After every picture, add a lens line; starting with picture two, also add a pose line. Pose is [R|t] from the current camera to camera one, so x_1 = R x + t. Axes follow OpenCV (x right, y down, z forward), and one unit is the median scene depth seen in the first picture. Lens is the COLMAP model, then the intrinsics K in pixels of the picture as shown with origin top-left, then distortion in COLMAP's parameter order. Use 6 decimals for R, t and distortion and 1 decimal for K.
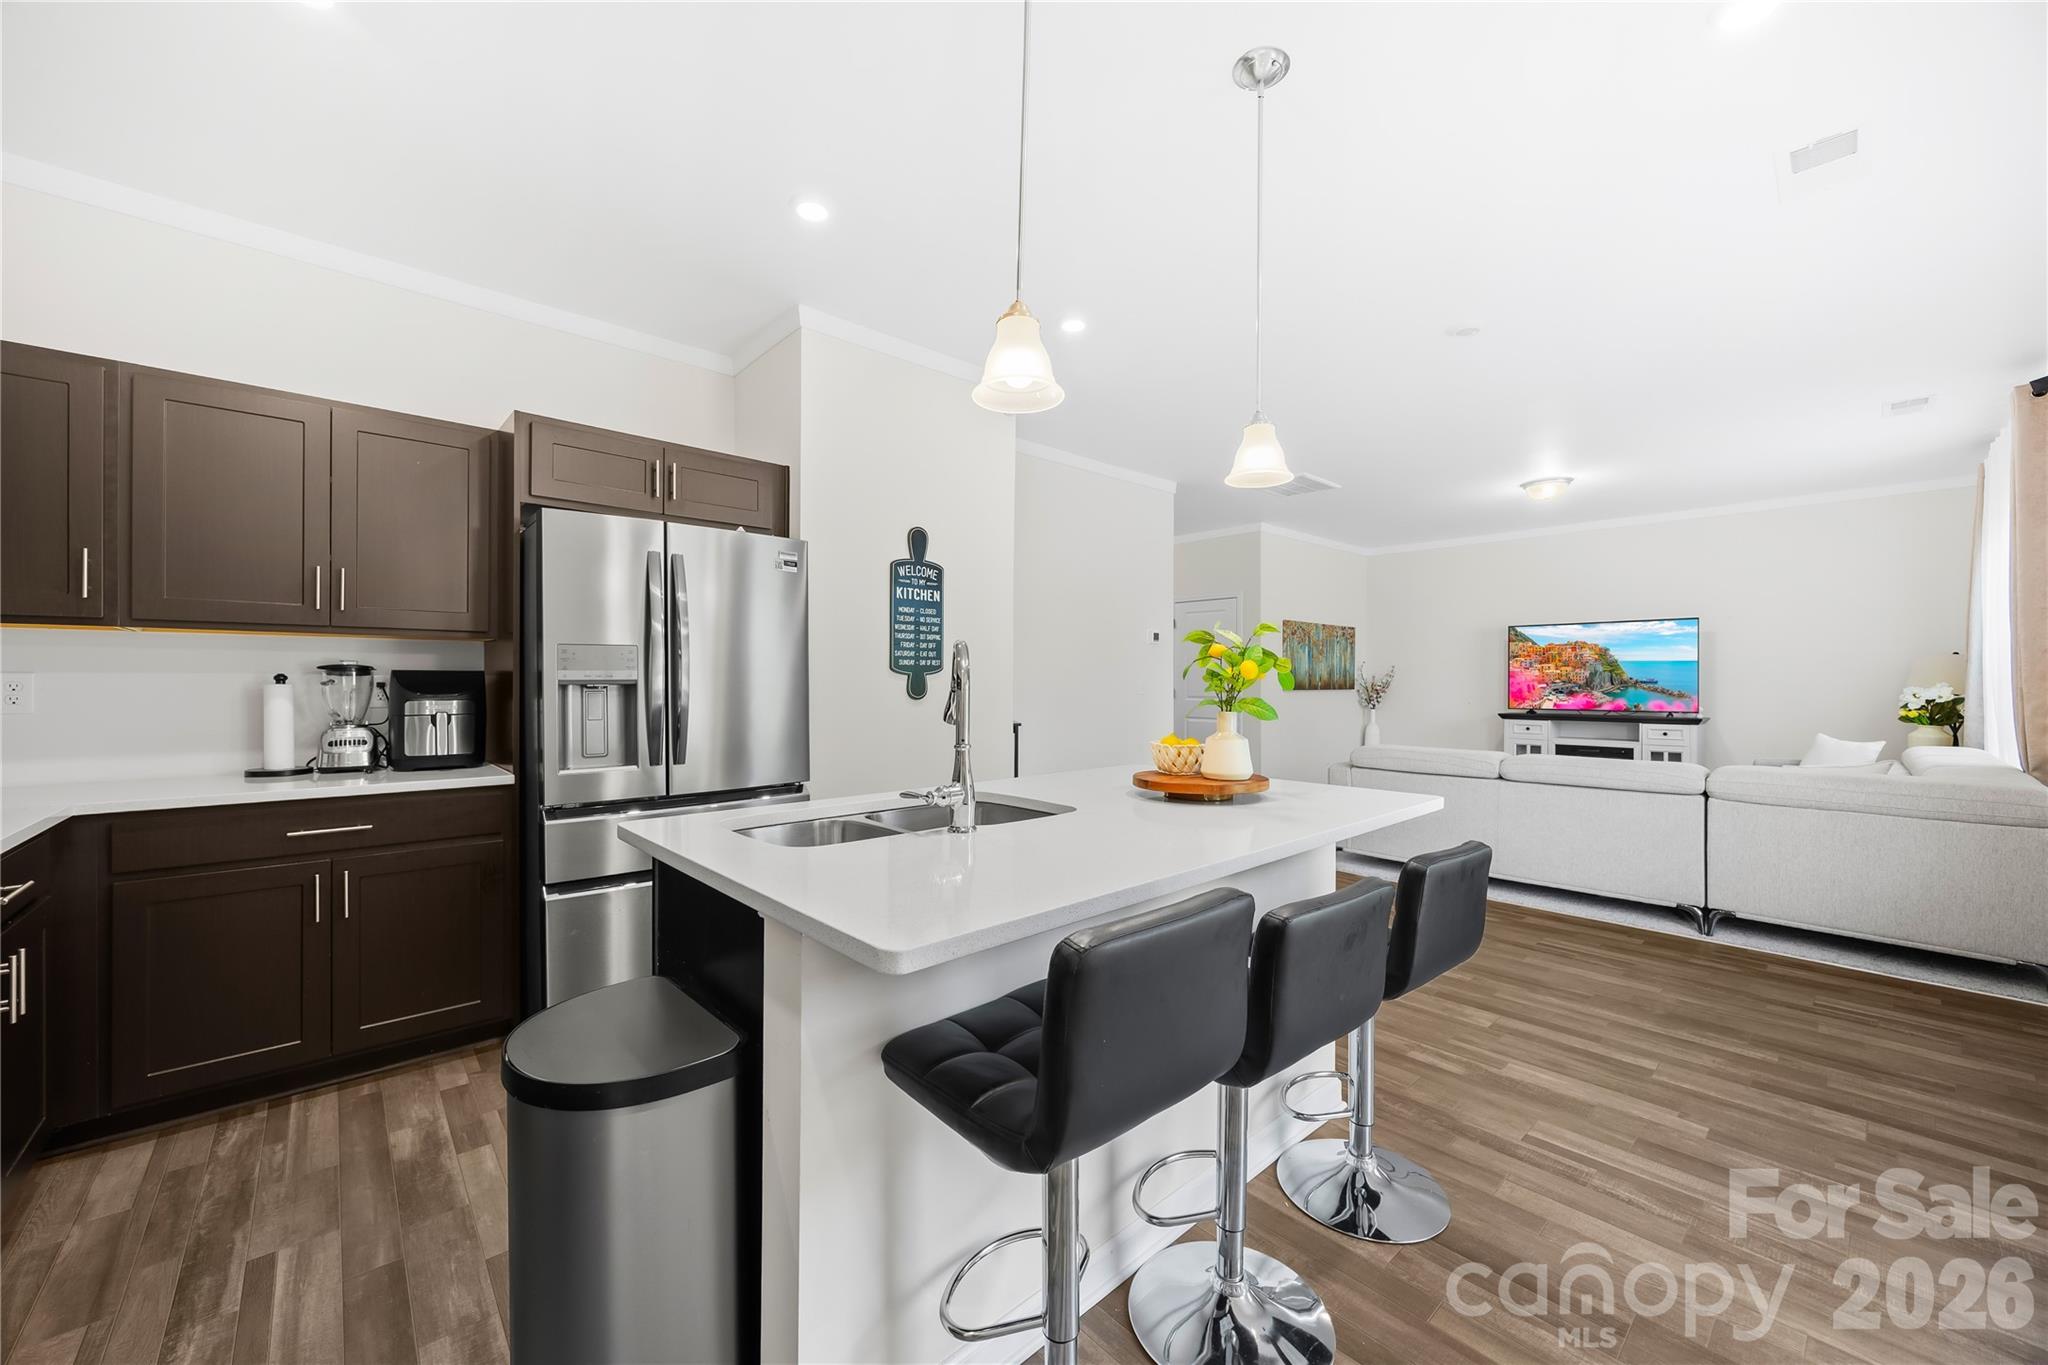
lens RADIAL K [[787.1, 0, 1026.1], [0, 787.1, 681.4], [0, 0, 1]] dist [0.001001, -0.001310]
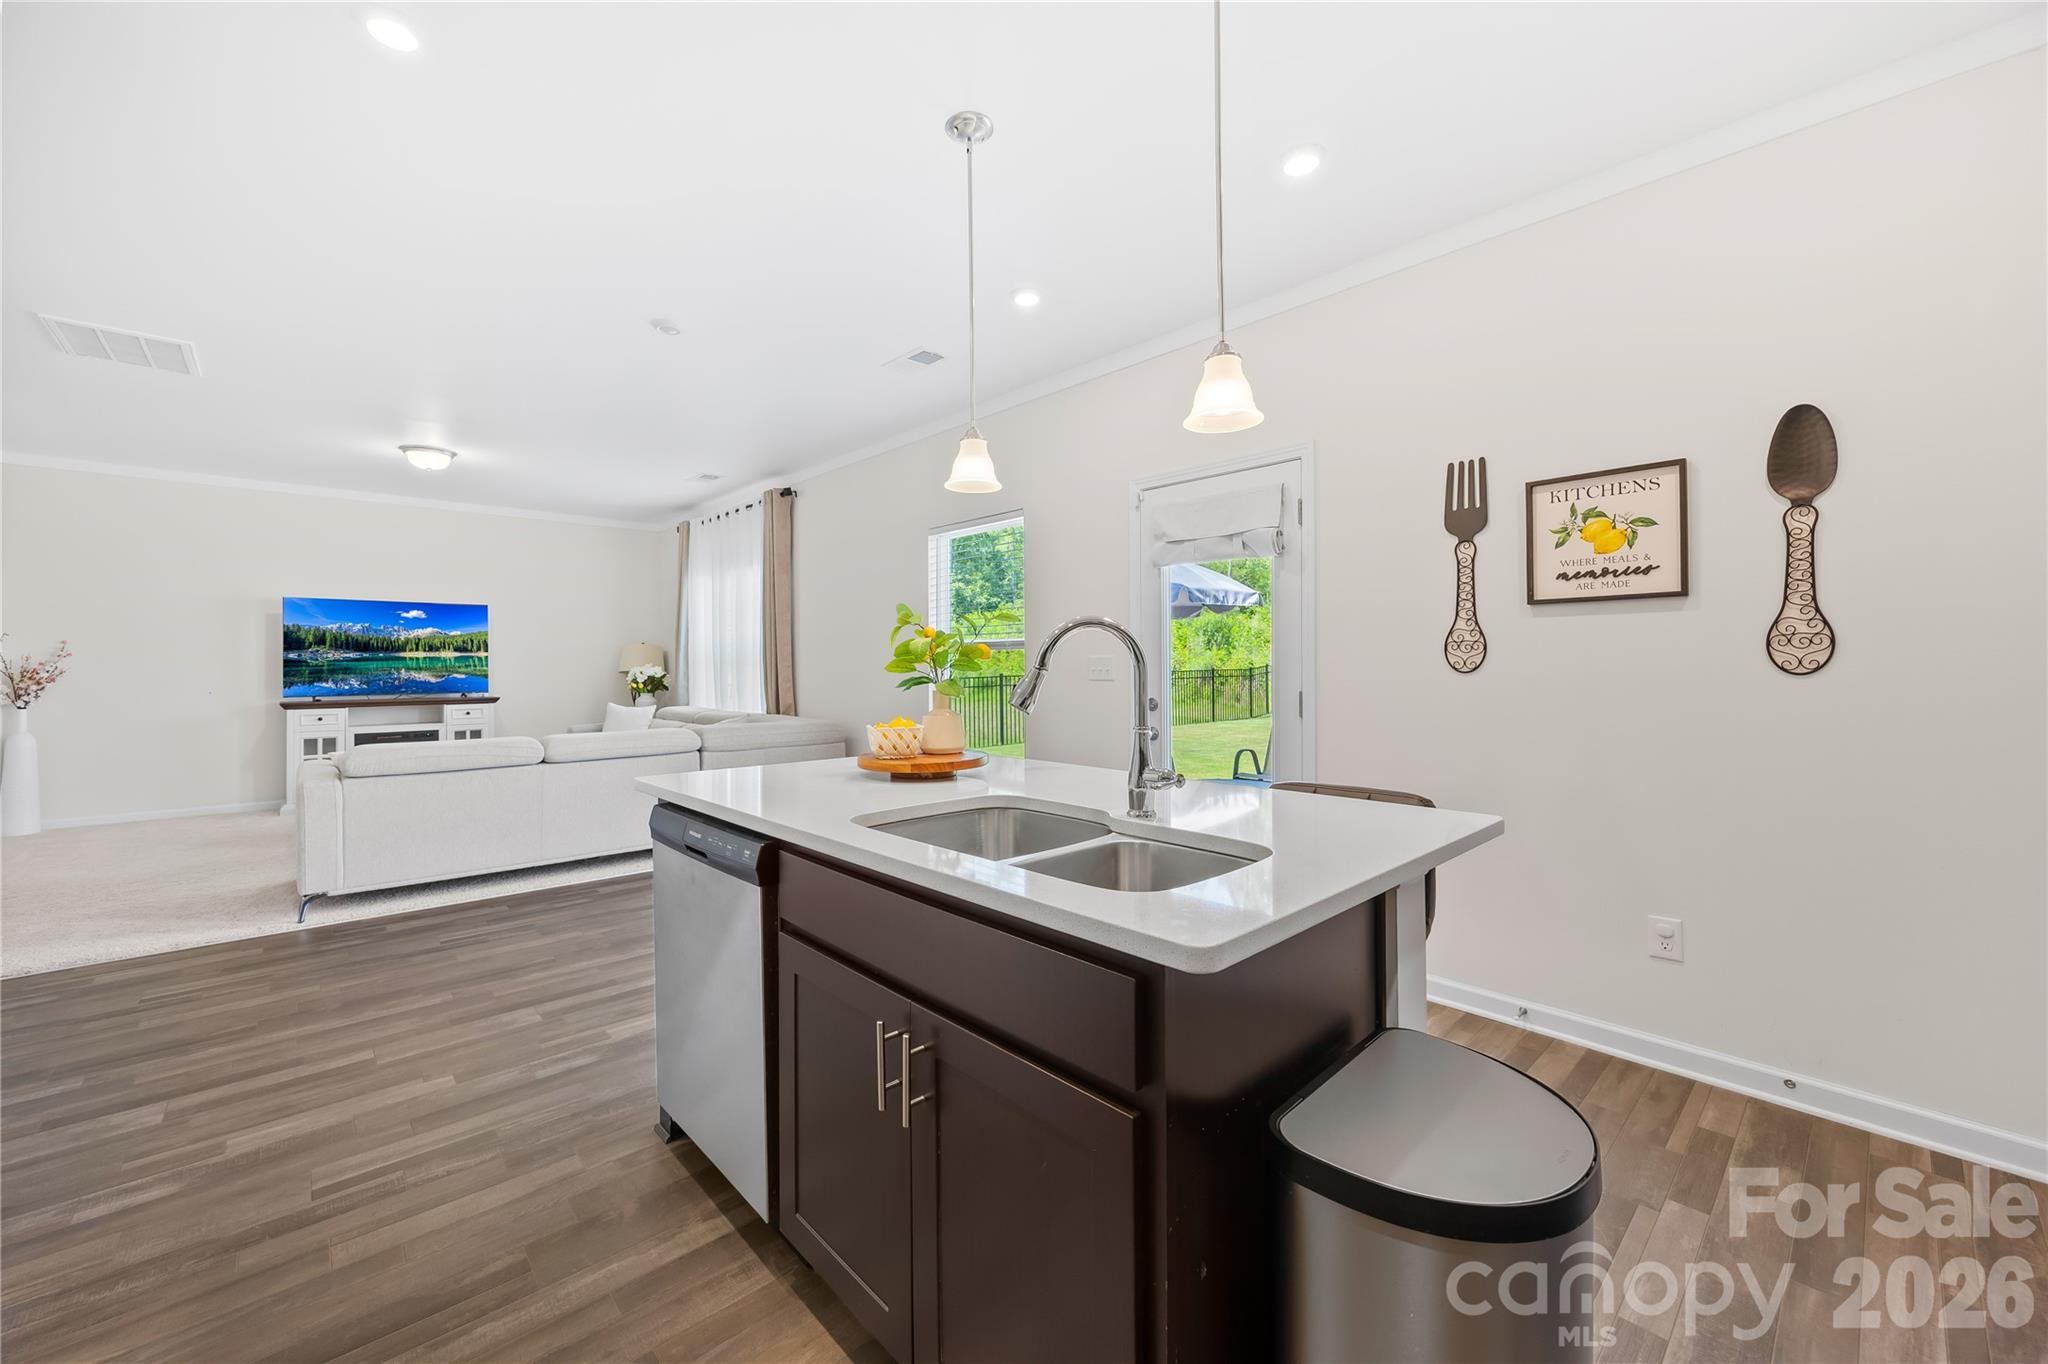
lens RADIAL K [[787.1, 0, 997.6], [0, 787.1, 662.6], [0, 0, 1]] dist [0.001001, -0.001310]
pose [[0.001031, -0.002658, 0.999996, -0.355890], [0.005584, 0.999981, 0.002652, -0.000122], [-0.999984, 0.005581, 0.001046, 0.403274]]
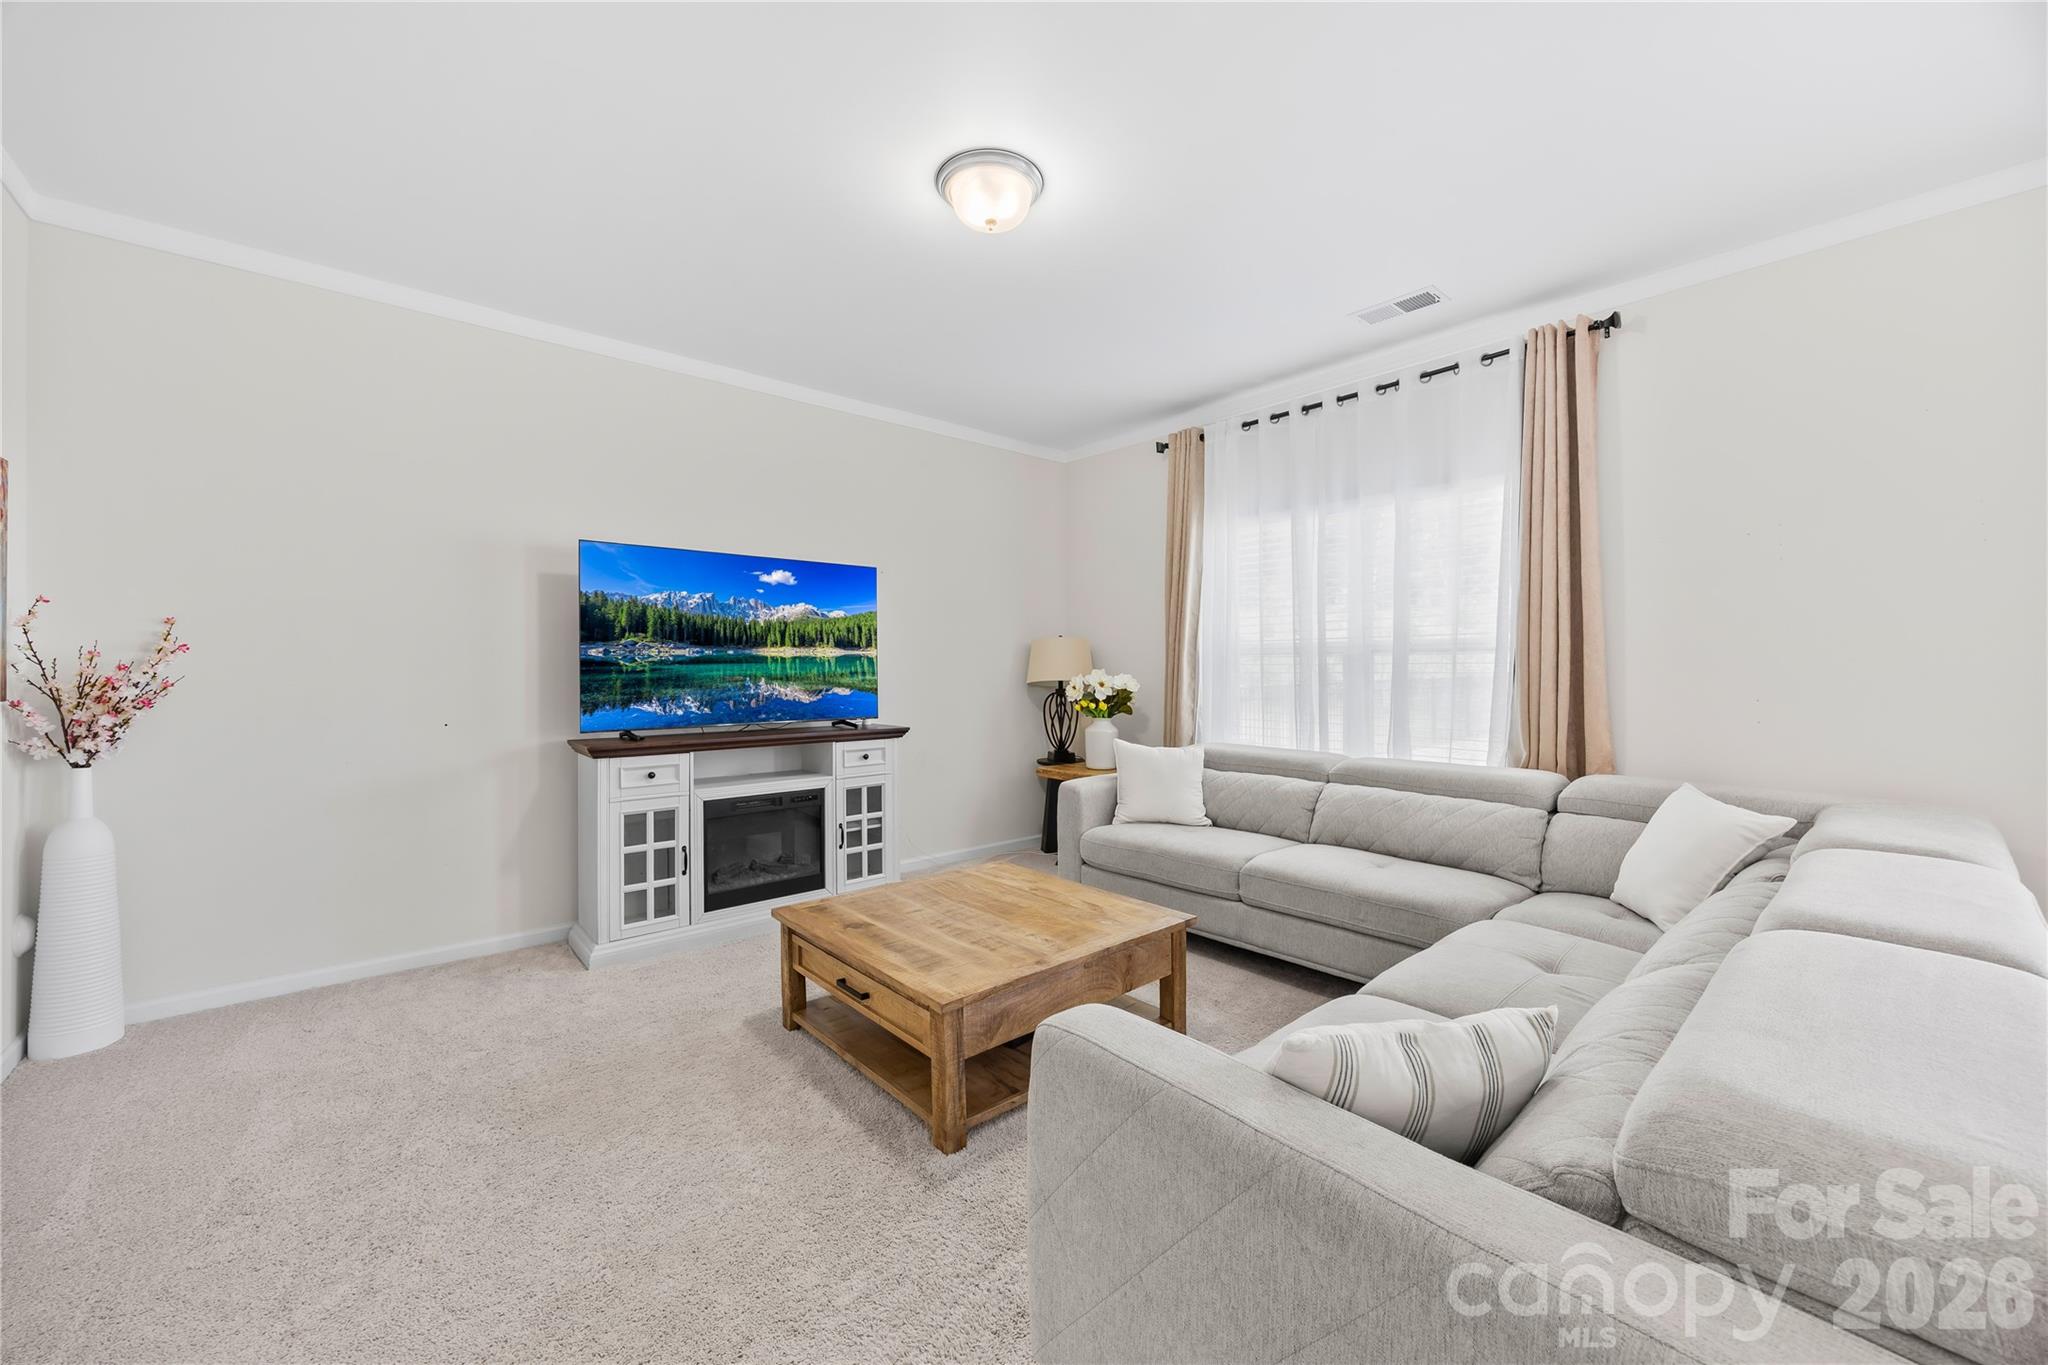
lens RADIAL K [[787.1, 0, 1028.9], [0, 787.1, 674.6], [0, 0, 1]] dist [0.001001, -0.001310]
pose [[0.034259, -0.011680, 0.999345, 0.319688], [0.003026, 0.999928, 0.011583, -0.002186], [-0.999408, 0.002627, 0.034292, 1.218847]]
